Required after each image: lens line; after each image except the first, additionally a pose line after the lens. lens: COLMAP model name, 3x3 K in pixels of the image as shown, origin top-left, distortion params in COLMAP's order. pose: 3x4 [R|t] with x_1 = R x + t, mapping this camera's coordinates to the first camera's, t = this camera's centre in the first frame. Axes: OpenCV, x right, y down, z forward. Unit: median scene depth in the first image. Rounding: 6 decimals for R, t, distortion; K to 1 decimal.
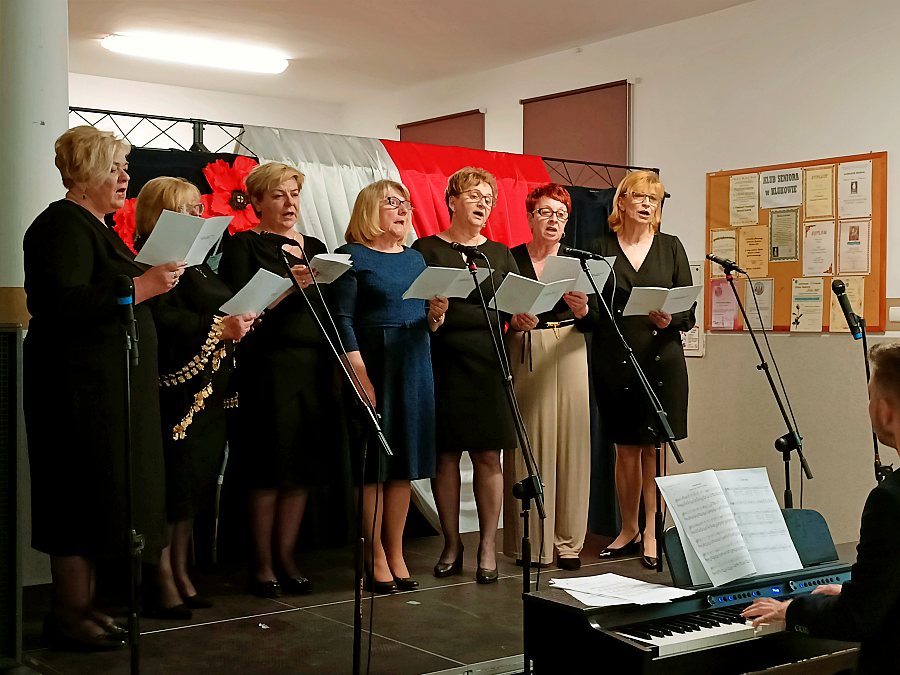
lens RADIAL K [[1319.0, 0, 454.5], [0, 1319.0, 335.2], [0, 0, 1]] dist [0.075018, 0.000000]
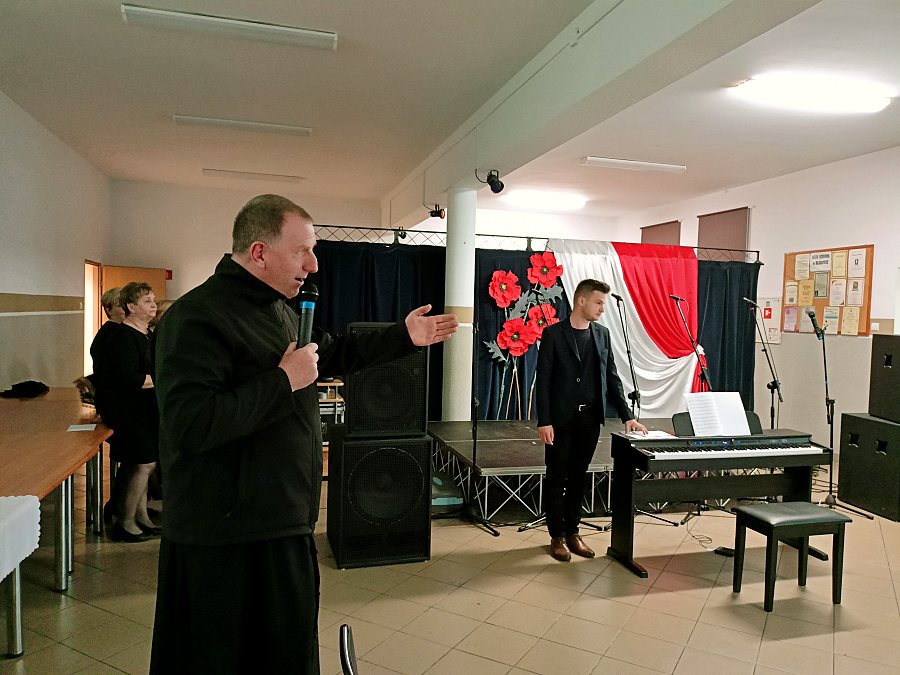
lens RADIAL K [[668.3, 0, 451.9], [0, 668.3, 335.5], [0, 0, 1]] dist [0.065160, -0.098230]
pose [[0.930706, 0.037917, -0.363797, 0.110781], [-0.029947, 0.999172, 0.027526, -0.011362], [0.364539, -0.014724, 0.931072, -0.165135]]
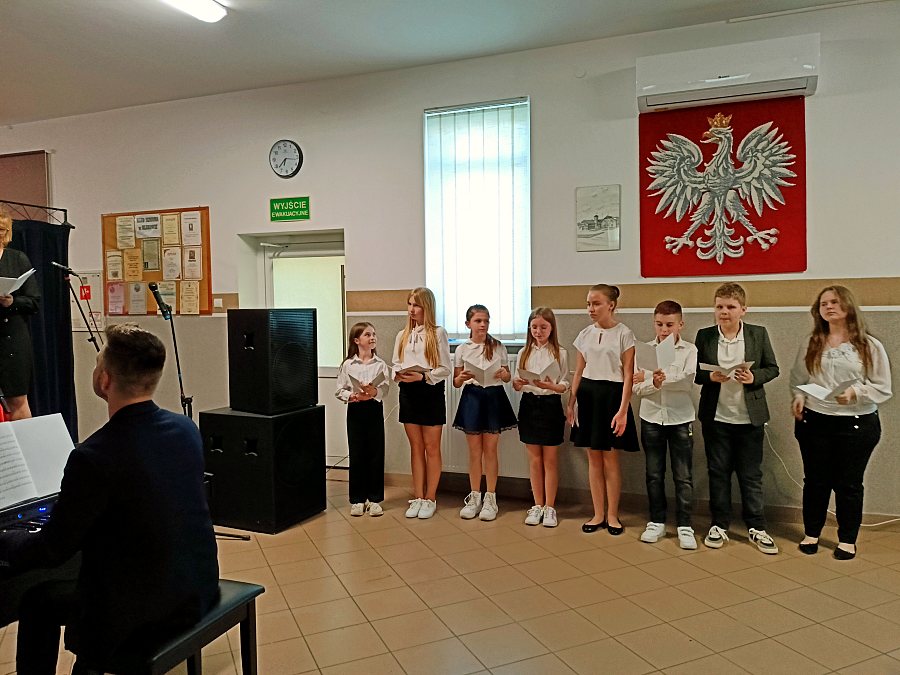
lens RADIAL K [[668.3, 0, 456.0], [0, 668.3, 338.6], [0, 0, 1]] dist [0.065160, -0.098230]
pose [[0.839180, -0.039012, 0.542453, 0.117245], [0.019334, 0.998933, 0.041932, -0.000534], [-0.543510, -0.024700, 0.839039, 0.107317]]
